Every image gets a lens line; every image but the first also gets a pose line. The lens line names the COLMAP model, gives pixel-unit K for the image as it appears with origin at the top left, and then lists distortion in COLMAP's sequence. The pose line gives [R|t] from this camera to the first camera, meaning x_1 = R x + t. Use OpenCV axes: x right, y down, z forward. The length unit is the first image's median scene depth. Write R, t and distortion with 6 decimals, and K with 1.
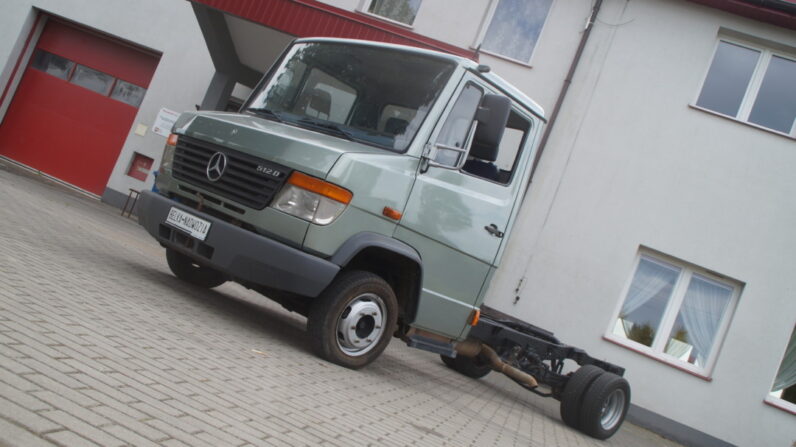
lens RADIAL K [[839.6, 0, 398.0], [0, 839.6, 223.5], [0, 0, 1]] dist [0.028420, 0.014492]
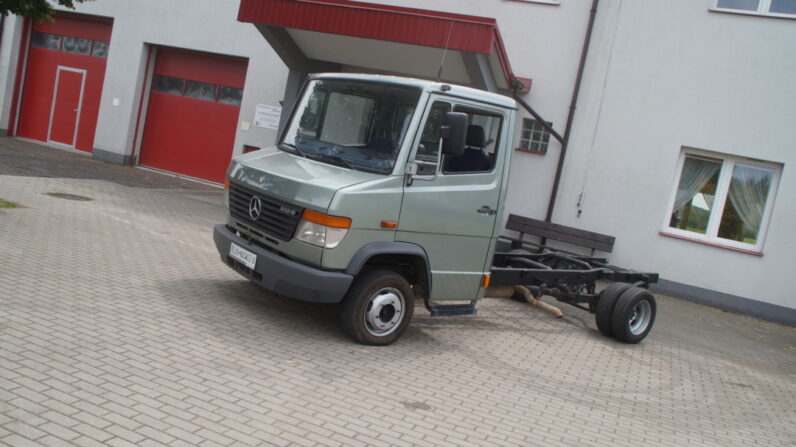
lens RADIAL K [[750.8, 0, 398.0], [0, 750.8, 223.5], [0, 0, 1]] dist [-0.017131, 0.000628]
pose [[0.968240, -0.172776, -0.180721, 0.200896], [0.194075, 0.975070, 0.107584, -0.126440], [0.157627, -0.139240, 0.977633, -0.092465]]
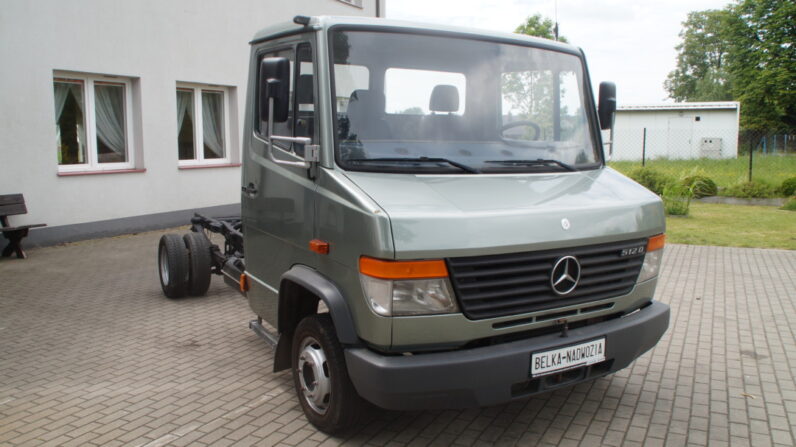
lens RADIAL K [[659.1, 0, 398.0], [0, 659.1, 223.5], [0, 0, 1]] dist [-0.051854, 0.000190]
pose [[0.255003, -0.485609, 0.836157, -0.730543], [0.031837, 0.868492, 0.494679, -0.408073], [-0.966416, -0.099524, 0.236928, 1.016576]]
